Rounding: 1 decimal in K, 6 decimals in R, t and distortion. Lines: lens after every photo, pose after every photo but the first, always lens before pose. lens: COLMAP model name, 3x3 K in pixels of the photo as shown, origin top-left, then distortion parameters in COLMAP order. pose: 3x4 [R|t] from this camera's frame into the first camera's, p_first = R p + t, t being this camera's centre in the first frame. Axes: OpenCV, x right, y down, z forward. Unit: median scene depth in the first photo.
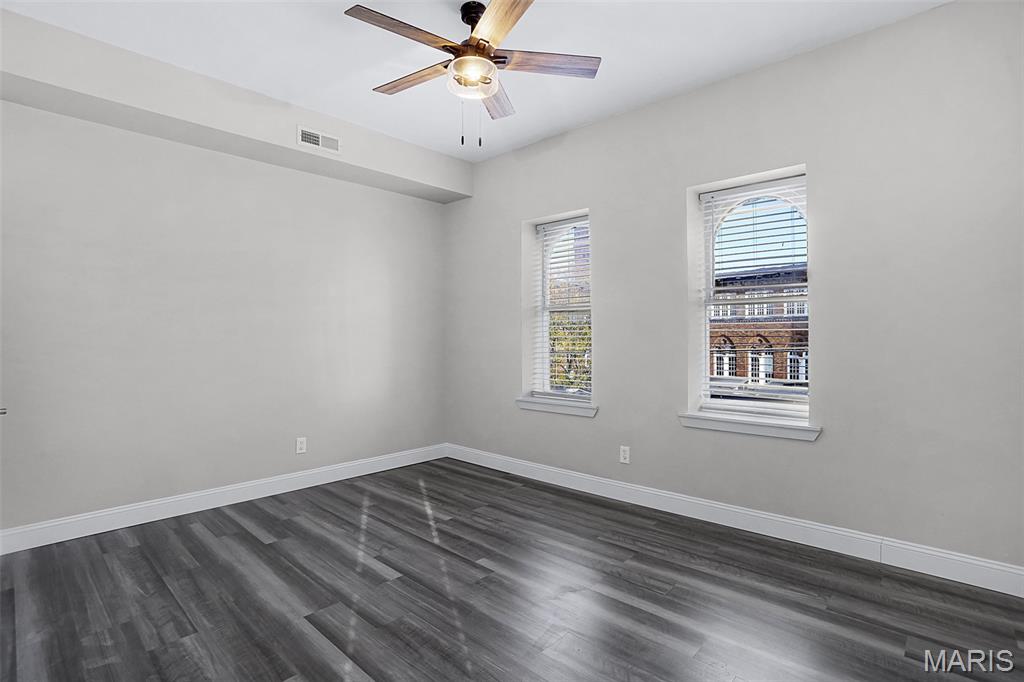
lens RADIAL K [[495.2, 0, 512.8], [0, 495.2, 342.6], [0, 0, 1]] dist [-0.068594, 0.028963]
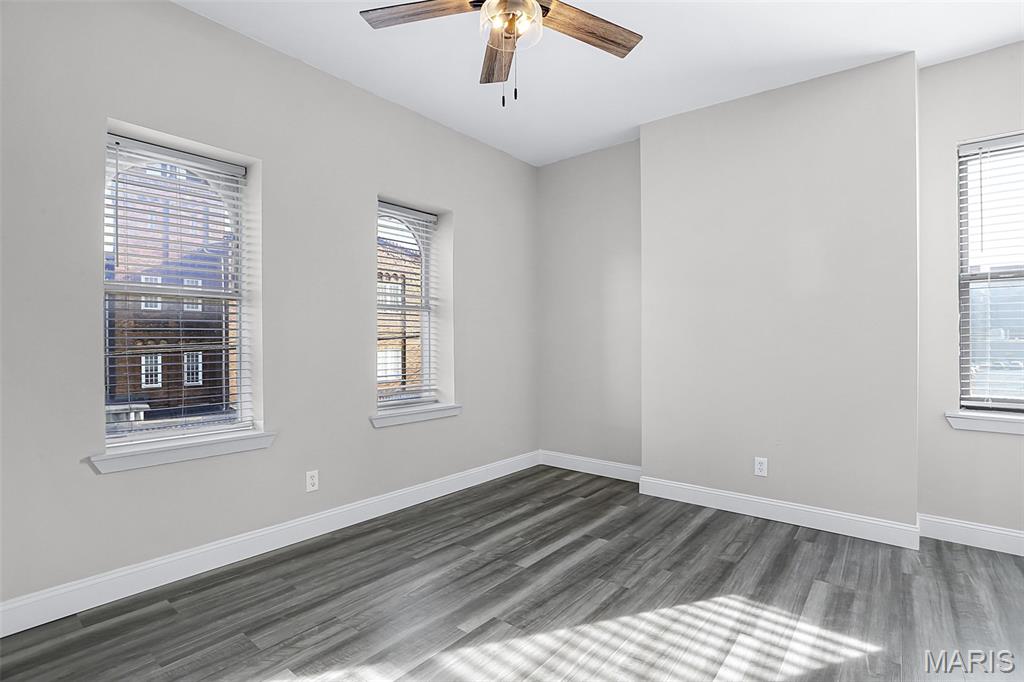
lens RADIAL K [[495.2, 0, 512.8], [0, 495.2, 342.6], [0, 0, 1]] dist [-0.068594, 0.028963]
pose [[-0.050906, -0.004985, 0.998691, -0.744503], [0.016990, 0.999839, 0.005856, -0.003531], [-0.998559, 0.017266, -0.050813, 0.864867]]
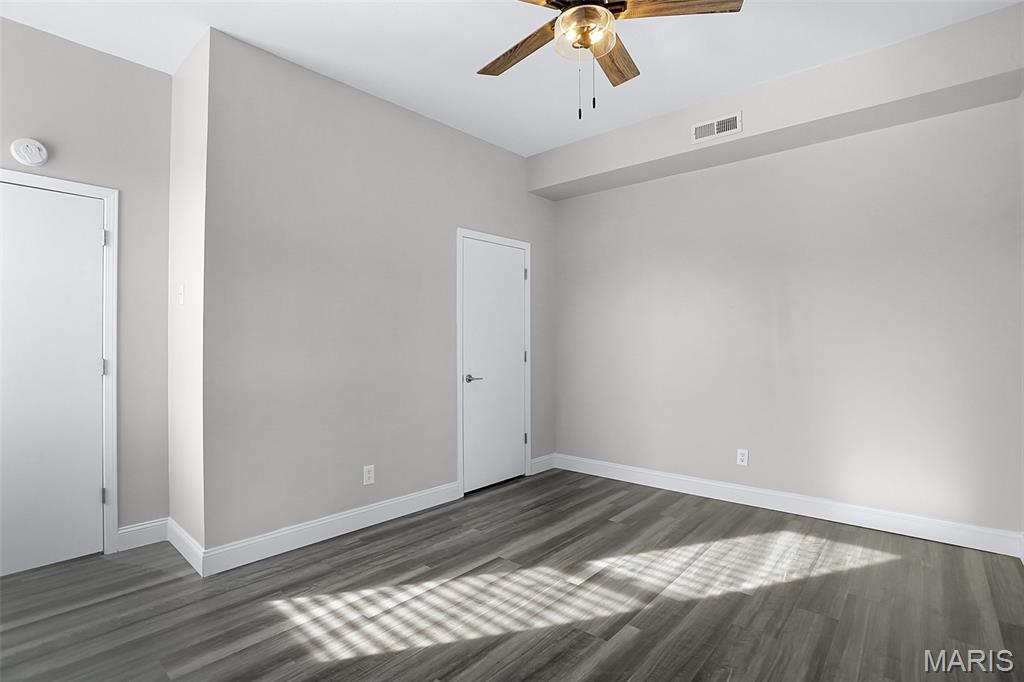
lens RADIAL K [[495.2, 0, 512.8], [0, 495.2, 342.6], [0, 0, 1]] dist [-0.068594, 0.028963]
pose [[0.040800, 0.003028, -0.999163, 0.614528], [-0.014838, 0.999887, 0.002424, -0.000884], [0.999057, 0.014727, 0.040840, 0.697437]]
